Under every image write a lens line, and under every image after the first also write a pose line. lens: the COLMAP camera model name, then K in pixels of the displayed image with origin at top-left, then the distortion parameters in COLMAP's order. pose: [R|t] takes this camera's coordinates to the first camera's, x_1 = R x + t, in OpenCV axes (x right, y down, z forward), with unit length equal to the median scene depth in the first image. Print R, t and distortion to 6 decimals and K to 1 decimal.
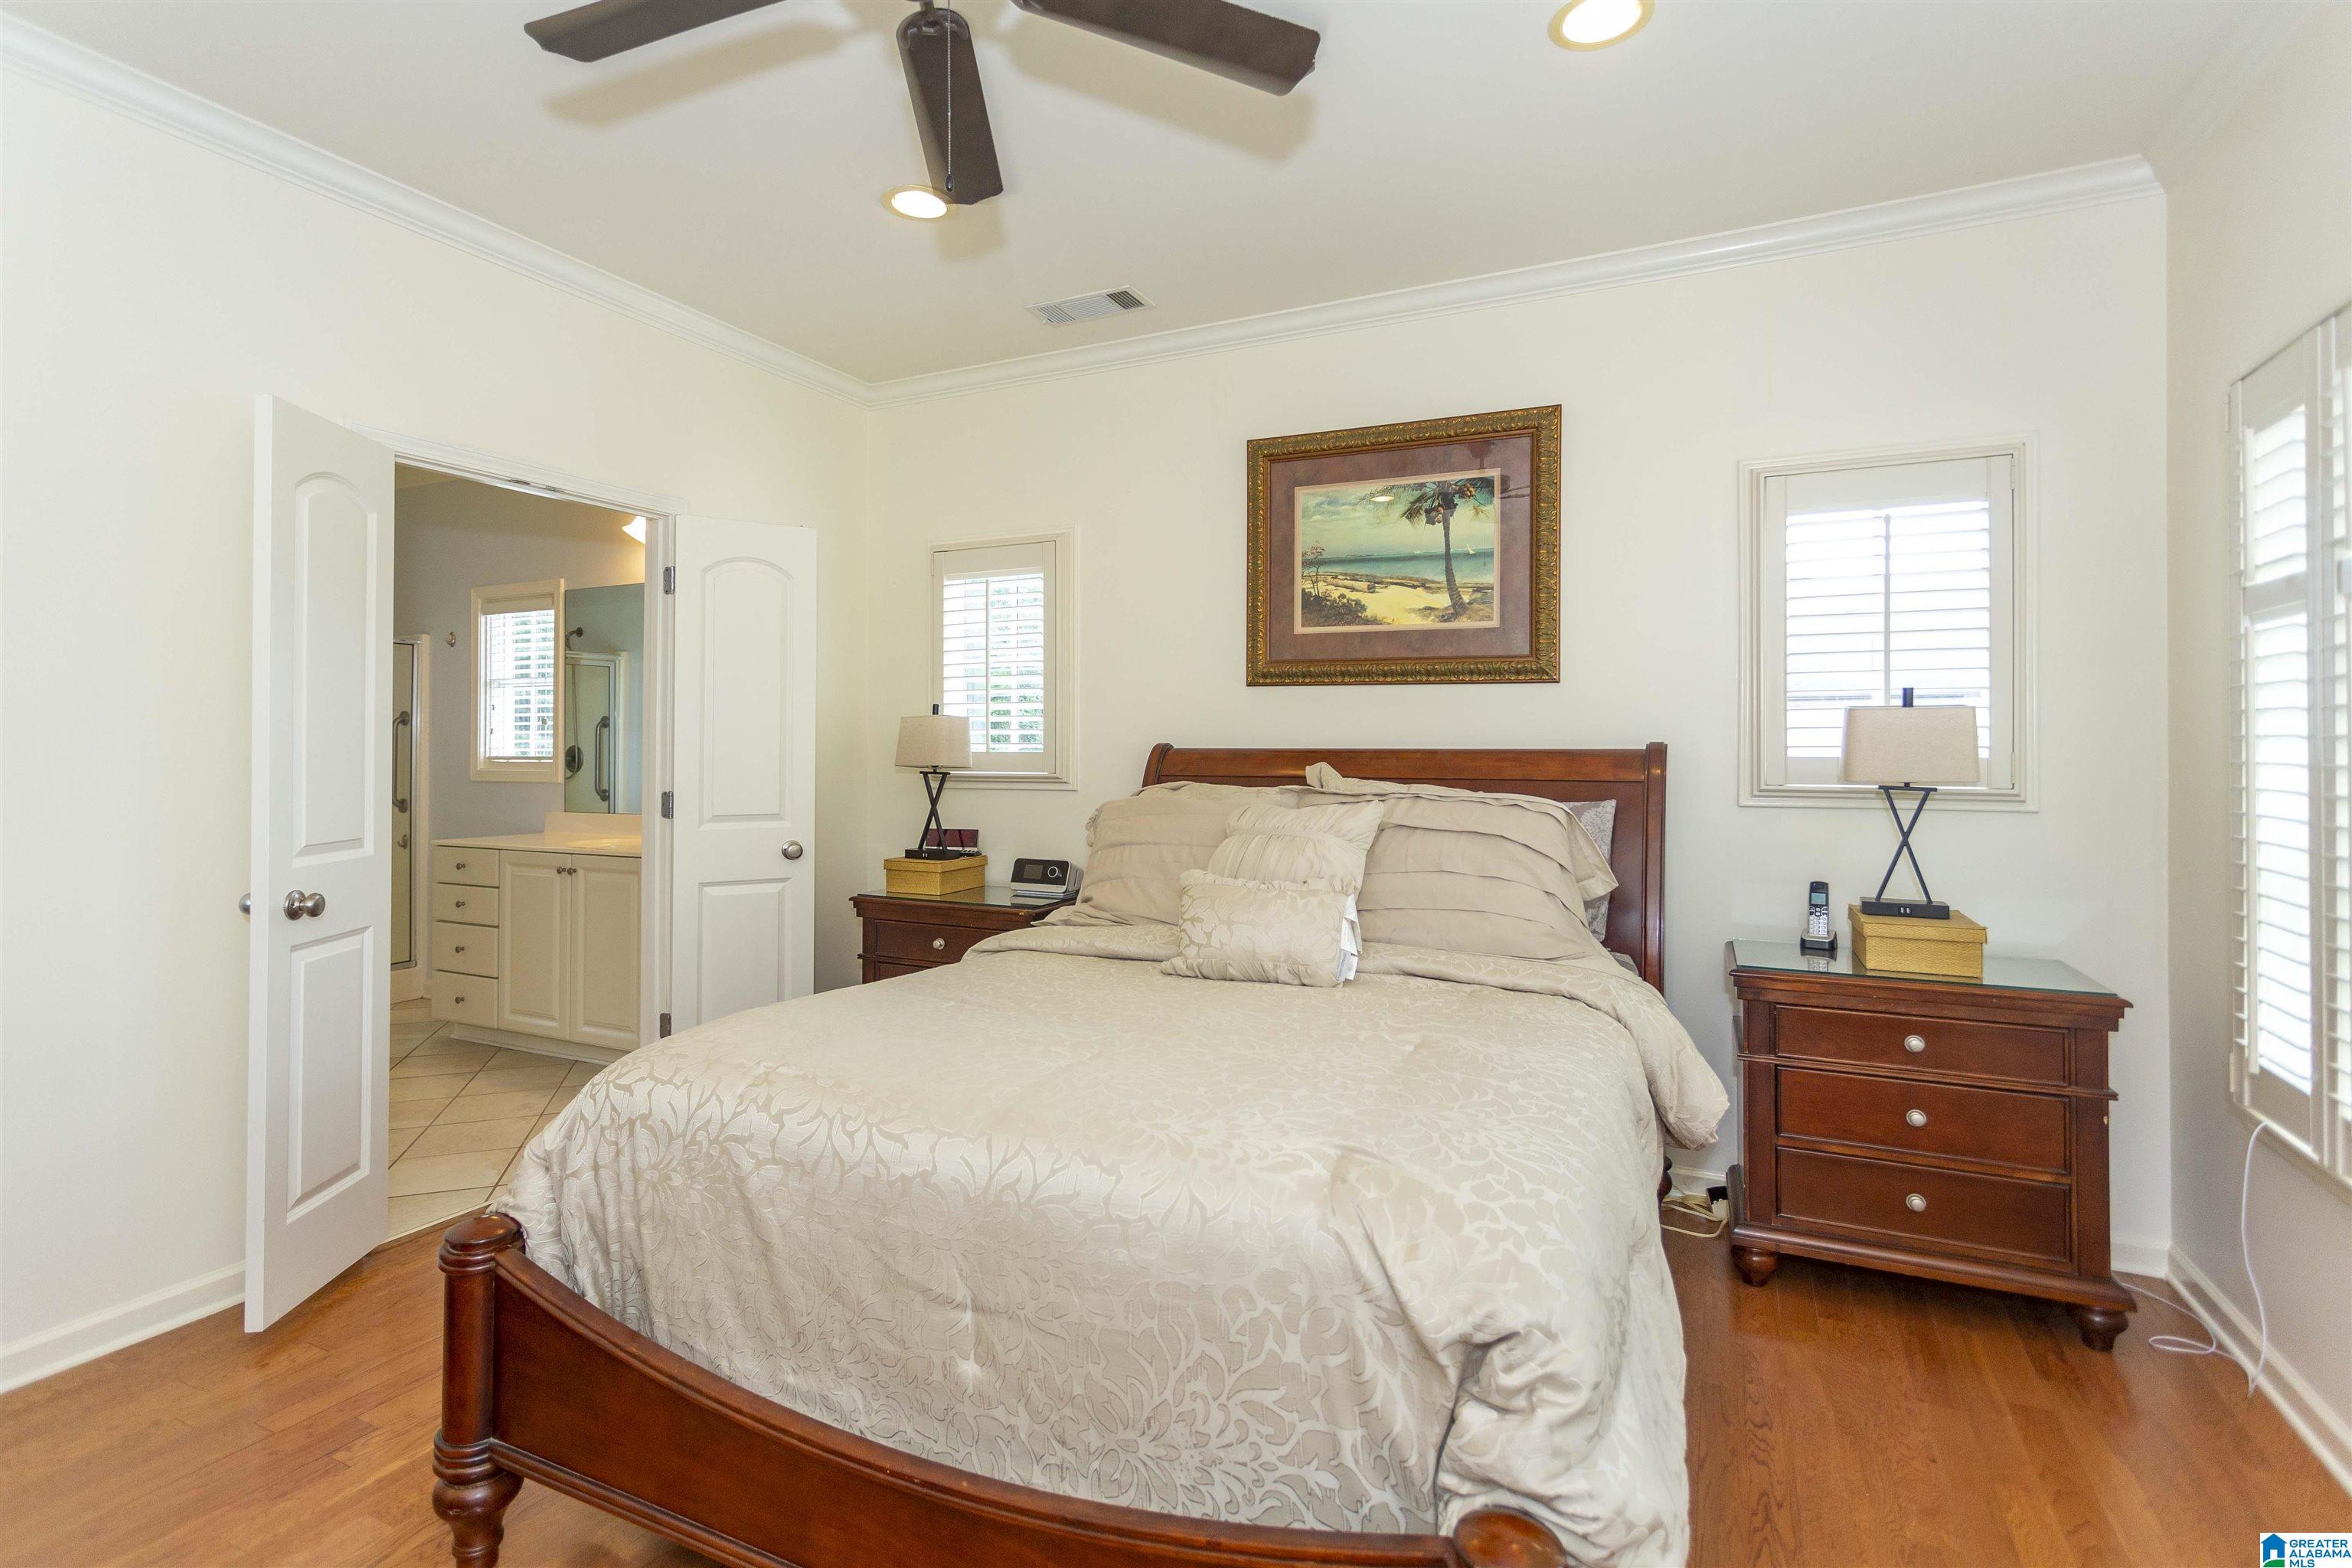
lens RADIAL K [[1113.5, 0, 1150.1], [0, 1113.5, 740.6], [0, 0, 1]] dist [0.002883, 0.001099]
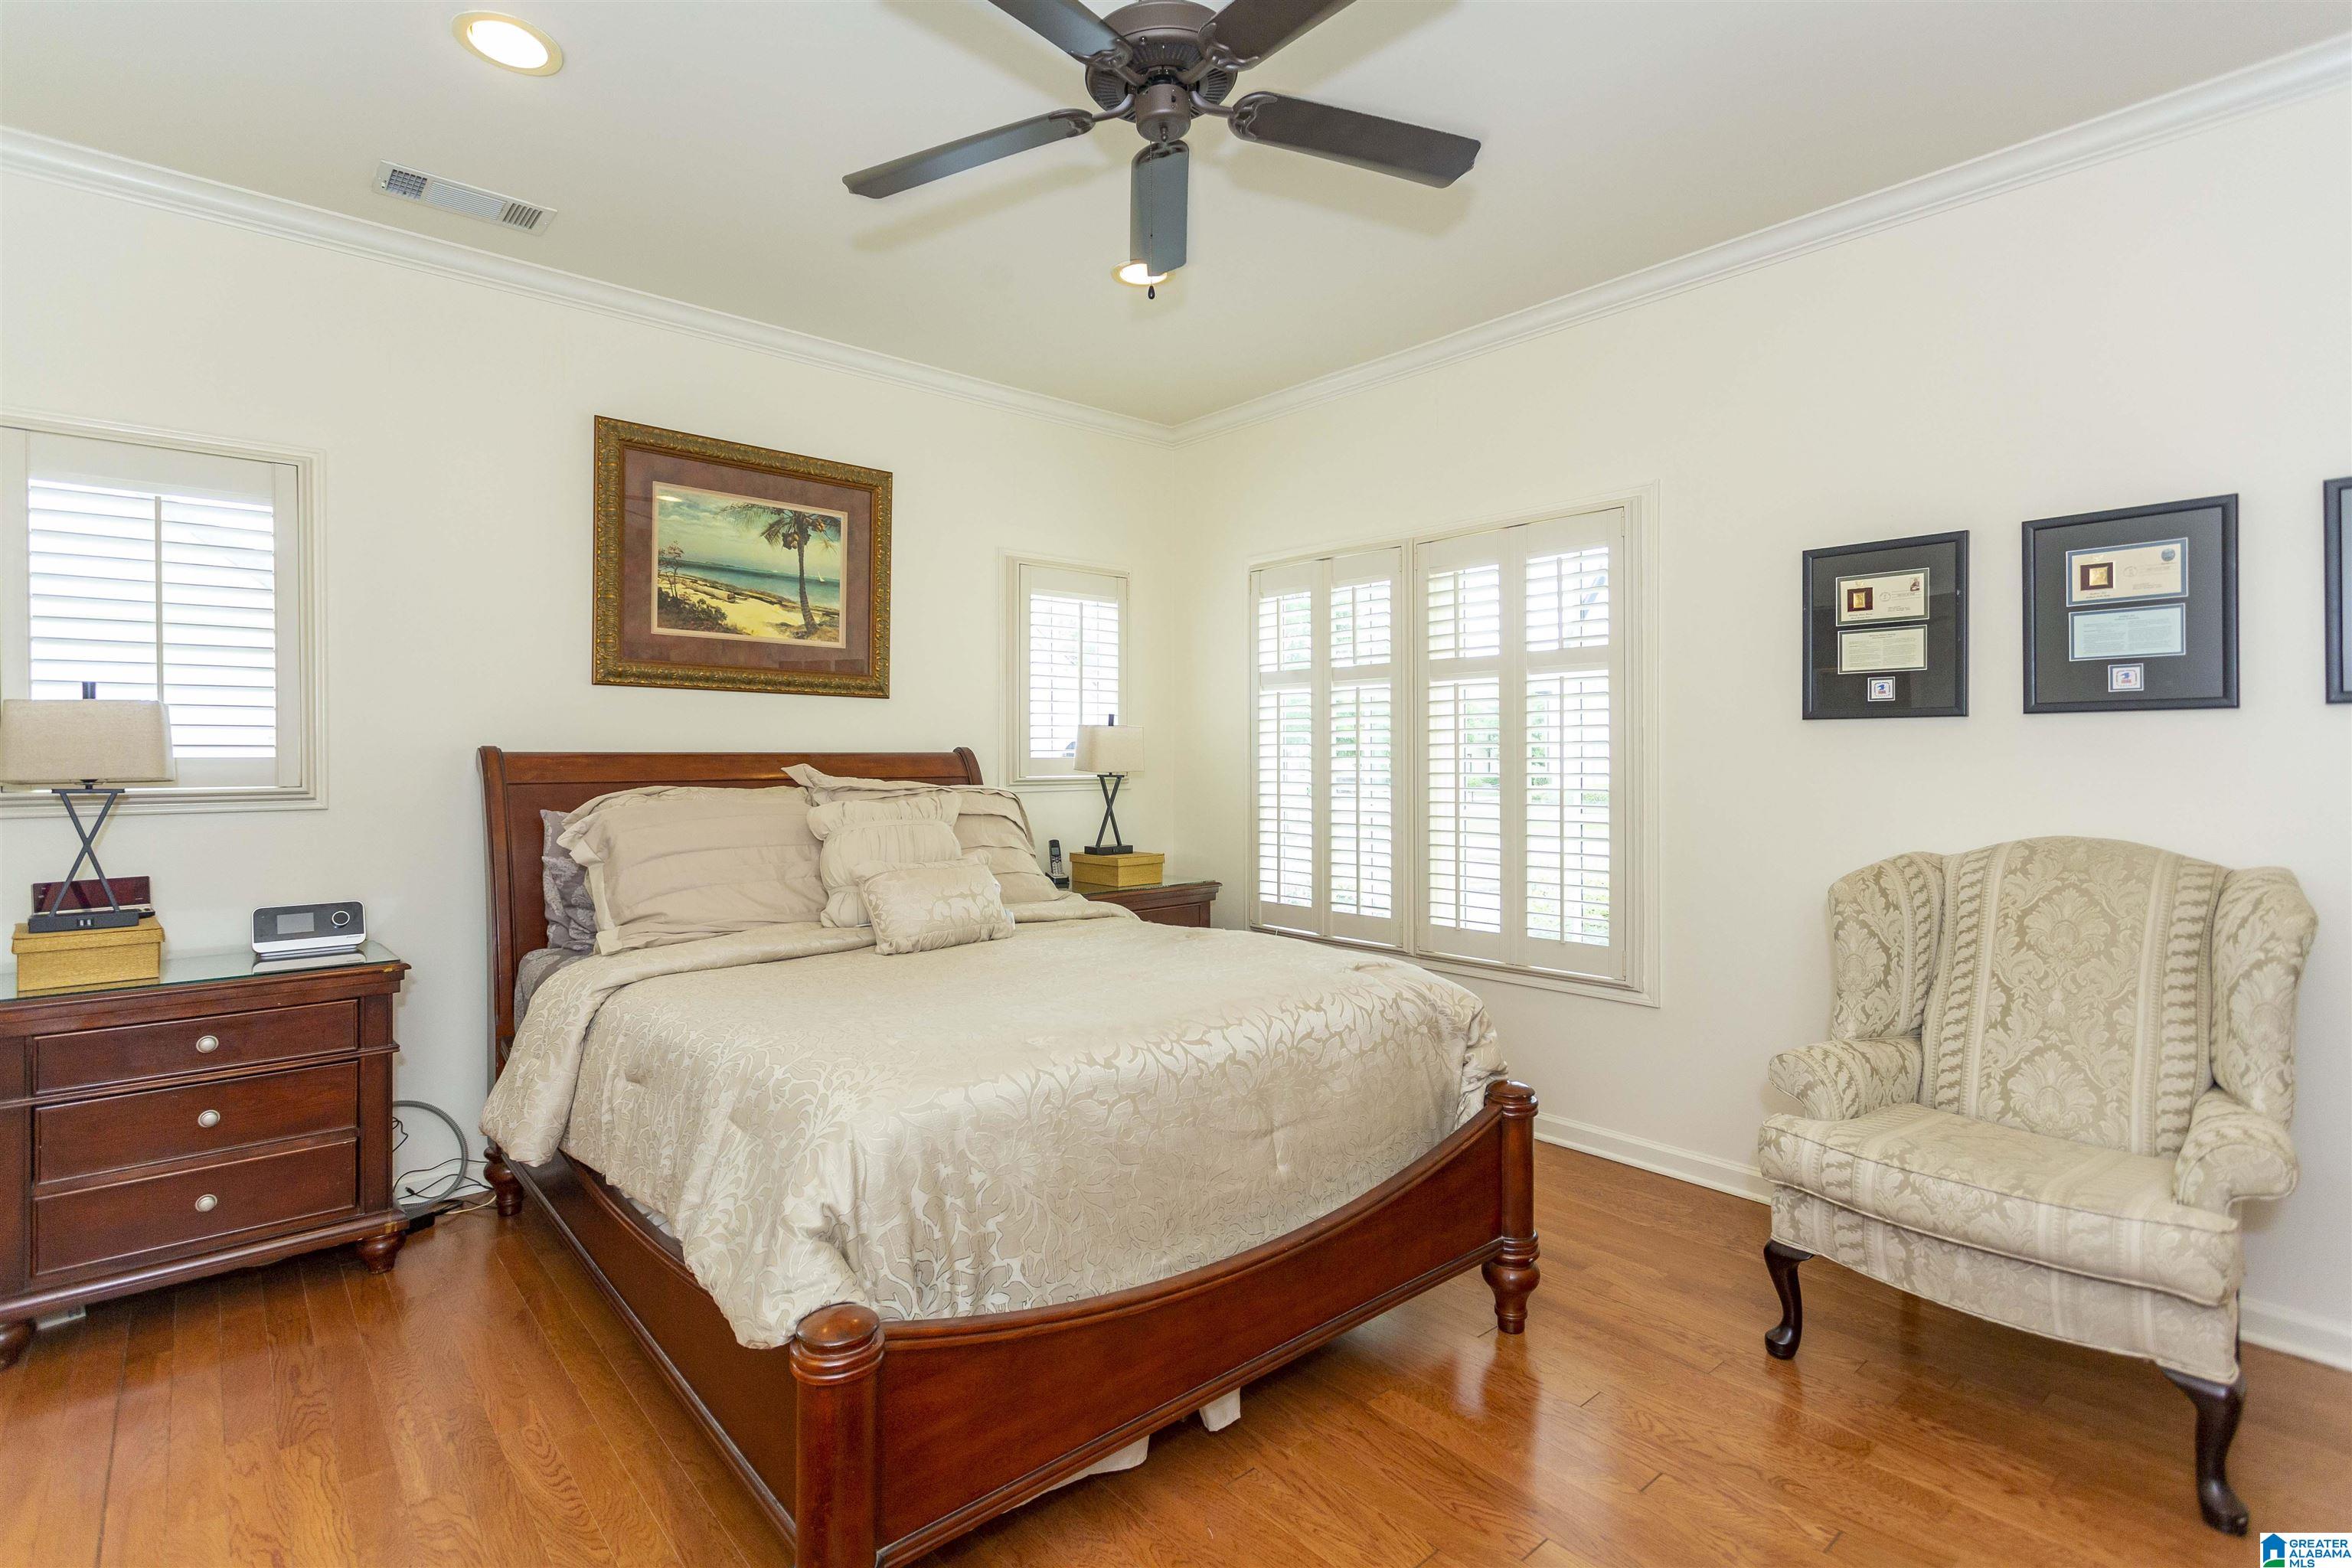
lens RADIAL K [[1113.5, 0, 1165.7], [0, 1113.5, 769.7], [0, 0, 1]] dist [0.002883, 0.001099]
pose [[0.396771, -0.011428, 0.917847, -0.606070], [-0.000812, 0.999918, 0.012801, 0.009473], [-0.917917, -0.005824, 0.396729, 0.220534]]
